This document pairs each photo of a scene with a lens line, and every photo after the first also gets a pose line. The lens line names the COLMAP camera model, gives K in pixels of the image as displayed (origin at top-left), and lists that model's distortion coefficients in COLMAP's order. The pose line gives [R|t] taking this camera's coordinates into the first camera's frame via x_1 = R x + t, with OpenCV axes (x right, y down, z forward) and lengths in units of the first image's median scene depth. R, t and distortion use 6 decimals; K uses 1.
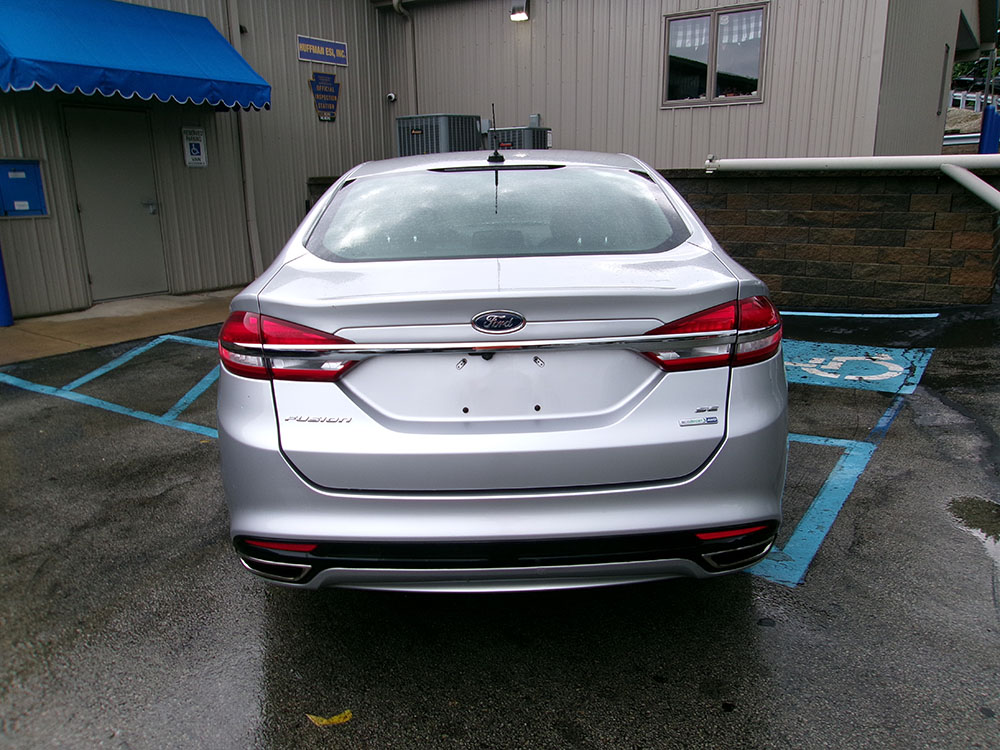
lens RADIAL K [[766.6, 0, 501.4], [0, 766.6, 373.7], [0, 0, 1]] dist [-0.036132, 0.058774]
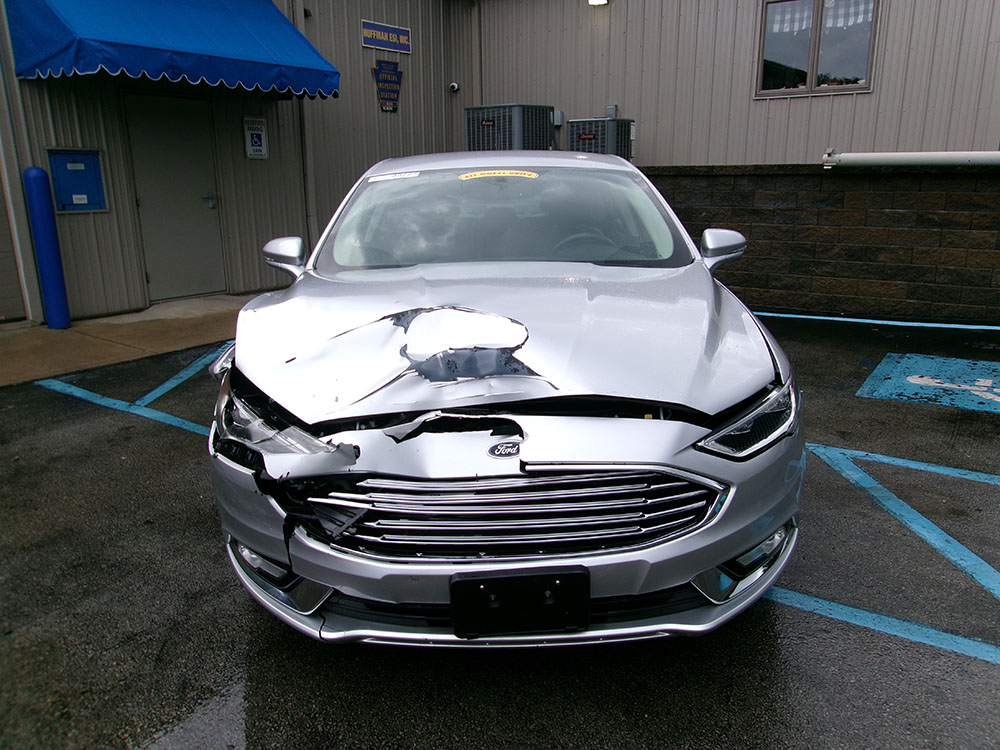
lens RADIAL K [[766.6, 0, 503.3], [0, 766.6, 374.8], [0, 0, 1]] dist [-0.036132, 0.058774]
pose [[0.999604, 0.012624, -0.025164, -0.081072], [-0.012456, 0.999899, 0.006845, -0.017383], [0.025248, -0.006529, 0.999660, 0.075342]]
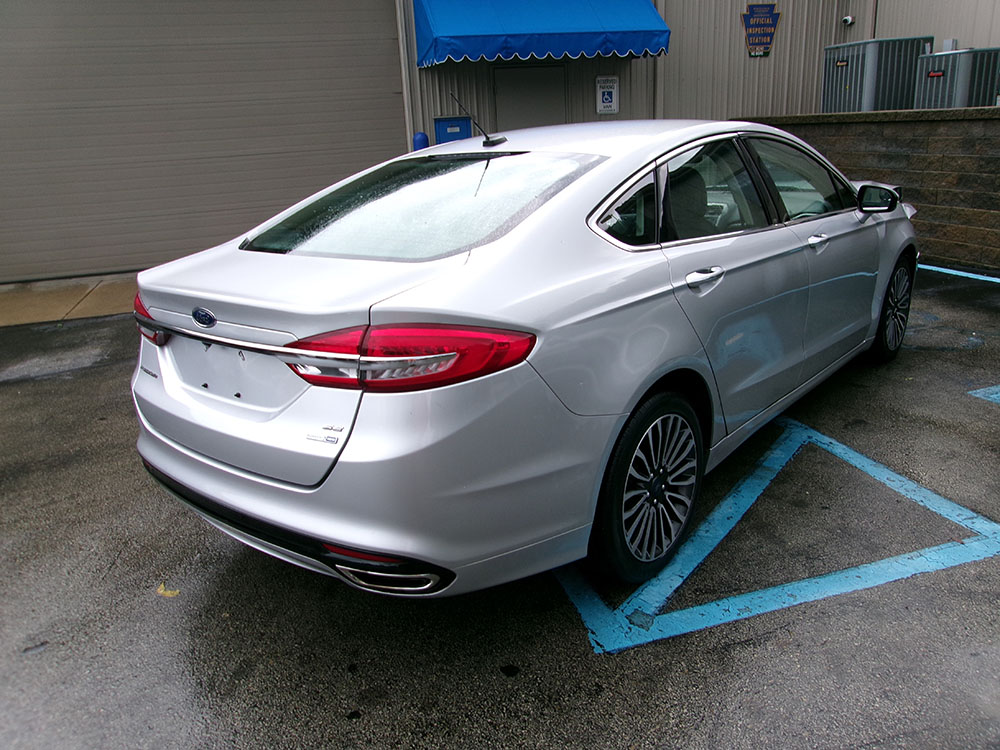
lens RADIAL K [[766.6, 0, 507.3], [0, 766.6, 371.5], [0, 0, 1]] dist [-0.036132, 0.058774]
pose [[0.768336, 0.173036, -0.616213, 0.248390], [-0.118477, 0.984574, 0.128749, -0.043610], [0.628986, -0.025916, 0.776985, 0.083602]]
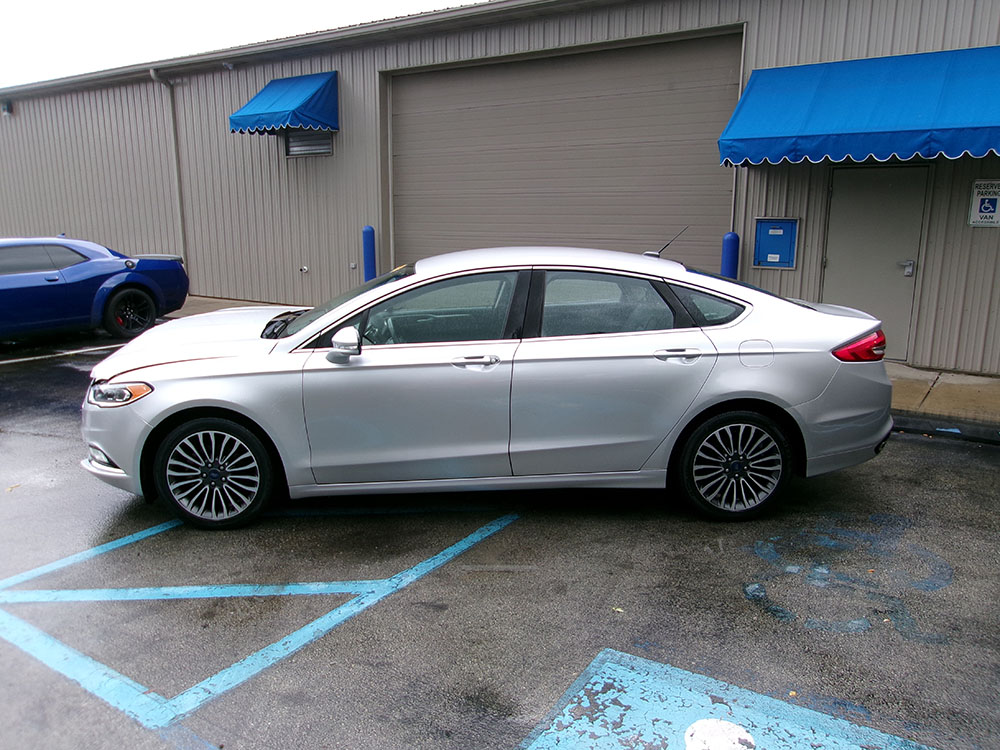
lens RADIAL K [[766.6, 0, 509.7], [0, 766.6, 376.1], [0, 0, 1]] dist [-0.036132, 0.058774]
pose [[0.012014, 0.227701, -0.973657, 0.507248], [-0.249646, 0.943575, 0.217585, -0.196854], [0.968263, 0.240456, 0.068181, 0.560986]]
